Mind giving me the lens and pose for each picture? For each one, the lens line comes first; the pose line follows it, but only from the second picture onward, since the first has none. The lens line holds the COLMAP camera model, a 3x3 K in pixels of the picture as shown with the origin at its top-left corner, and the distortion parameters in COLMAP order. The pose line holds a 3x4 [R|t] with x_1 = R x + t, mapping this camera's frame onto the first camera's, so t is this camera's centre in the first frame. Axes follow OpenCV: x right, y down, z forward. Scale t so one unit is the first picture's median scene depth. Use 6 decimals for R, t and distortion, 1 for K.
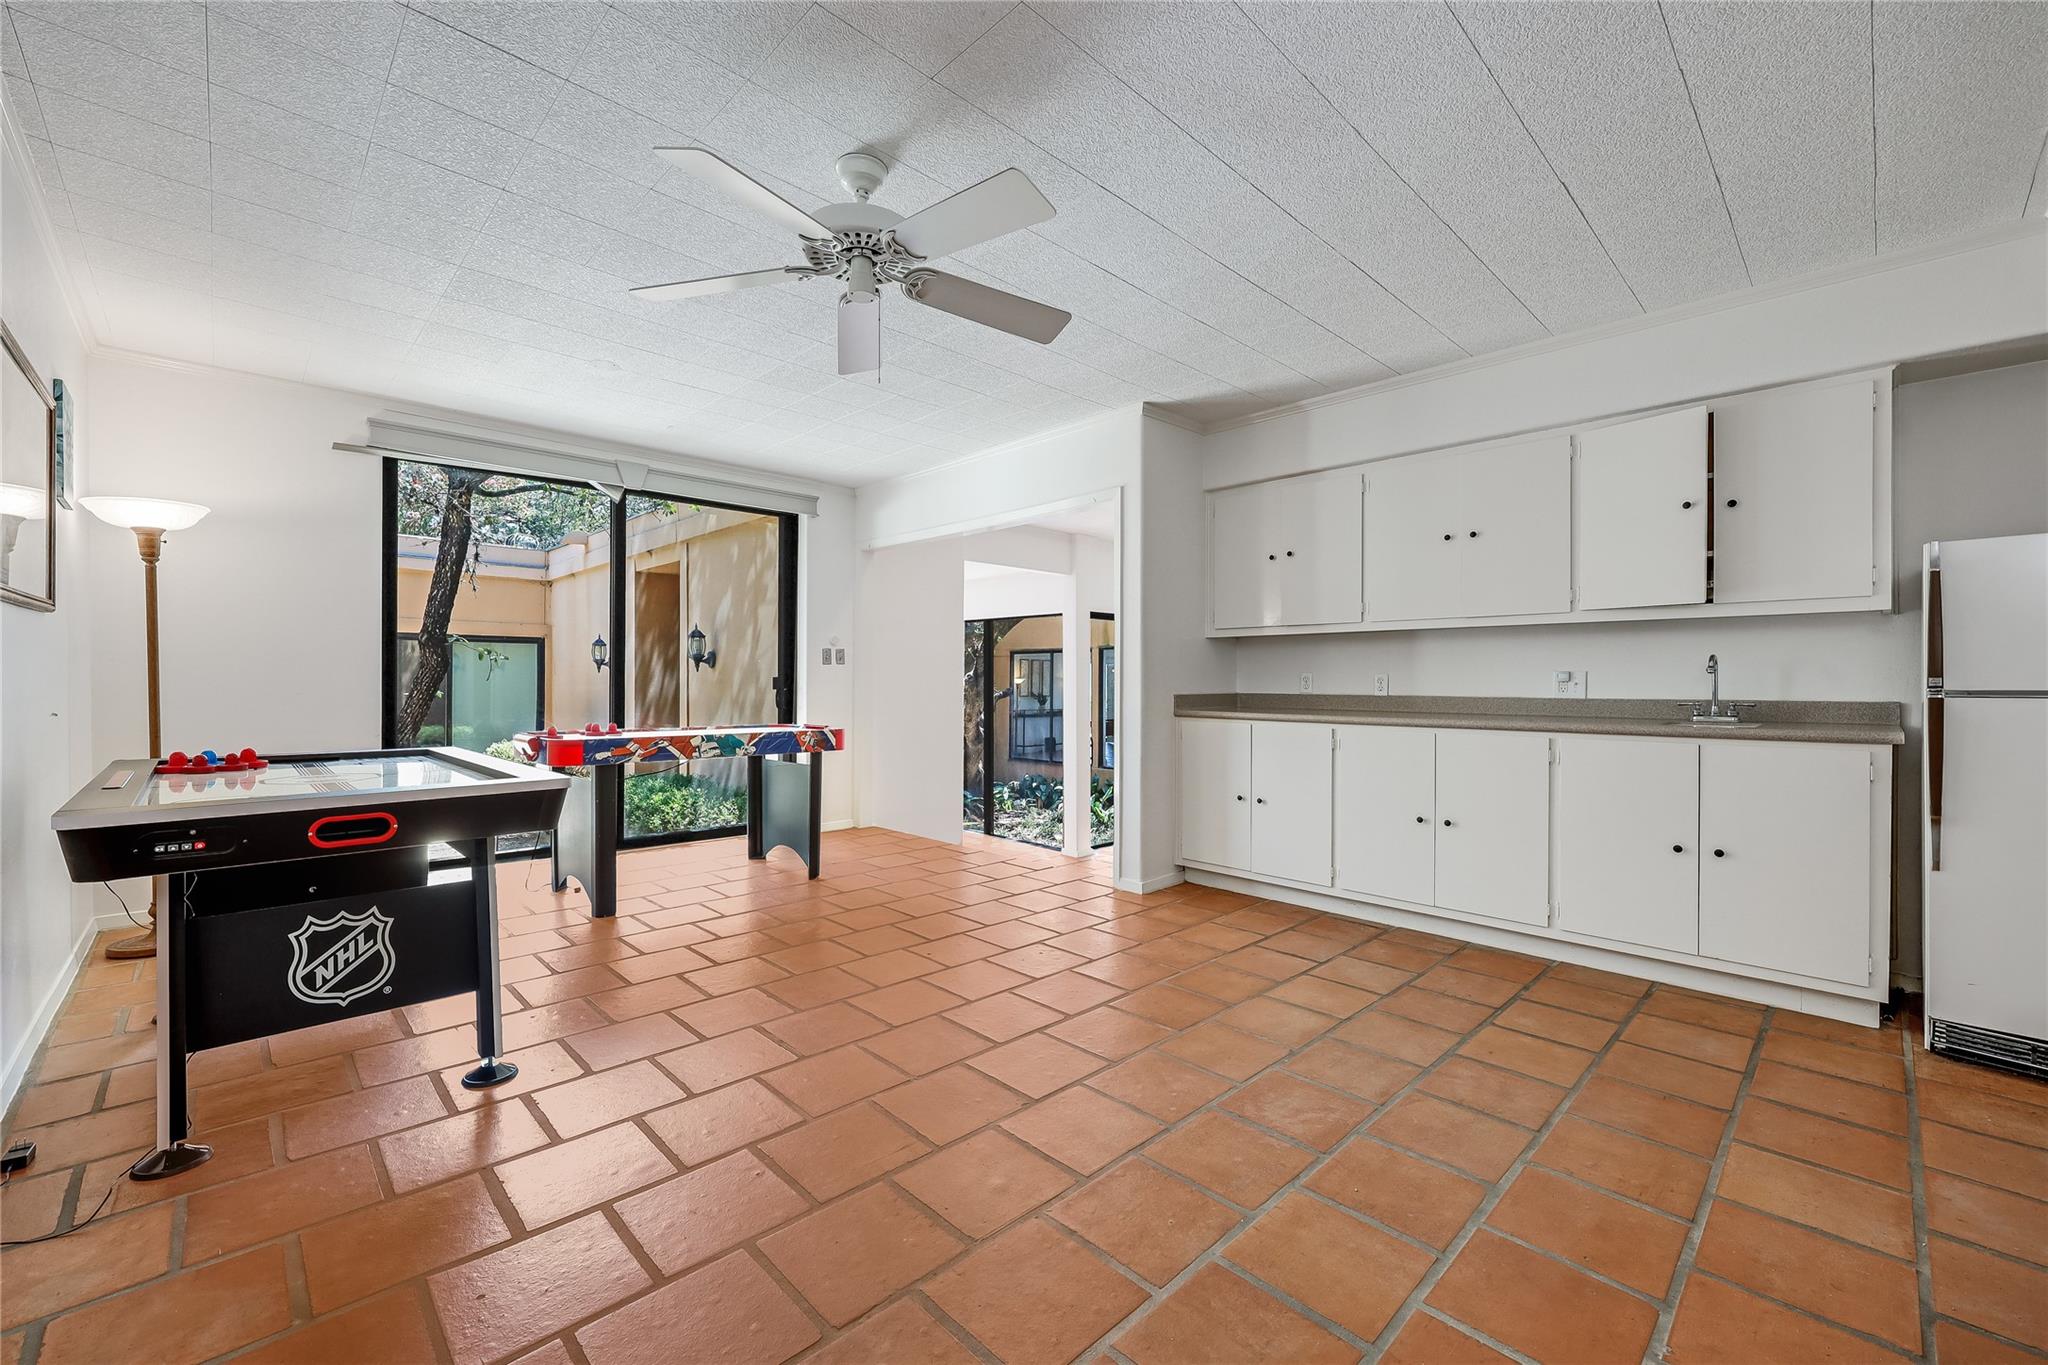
lens RADIAL K [[828.2, 0, 1015.5], [0, 828.2, 679.7], [0, 0, 1]] dist [0.002188, 0.000236]
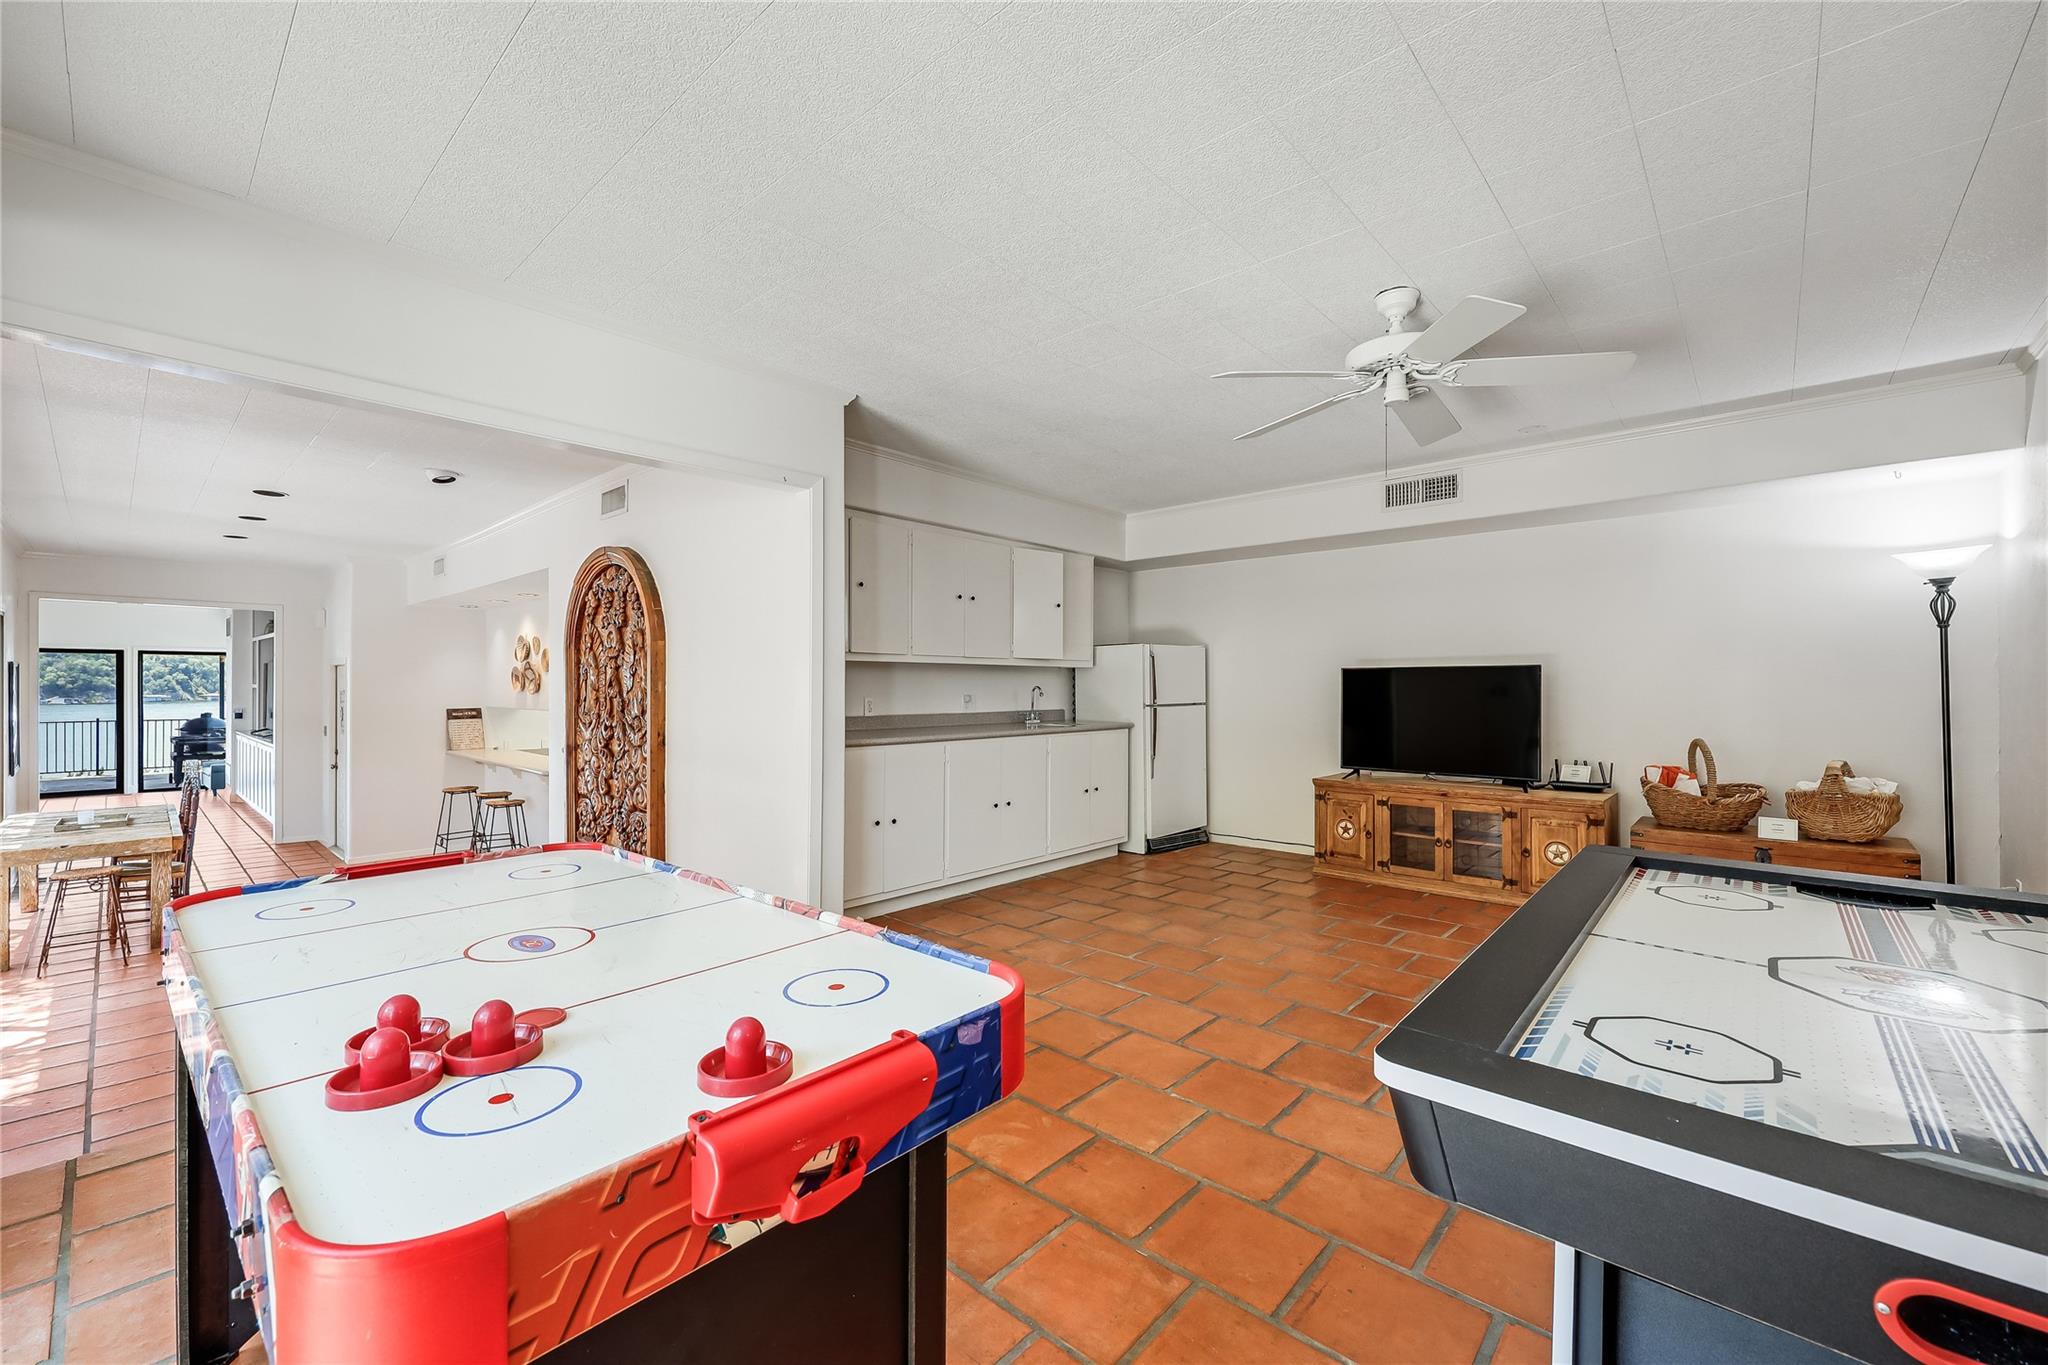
lens RADIAL K [[828.2, 0, 1010.5], [0, 828.2, 681.0], [0, 0, 1]] dist [0.002188, 0.000236]
pose [[-0.063761, 0.003863, 0.997958, -0.914565], [-0.000146, 0.999992, -0.003880, -0.032840], [-0.997965, -0.000393, -0.063760, 1.106780]]
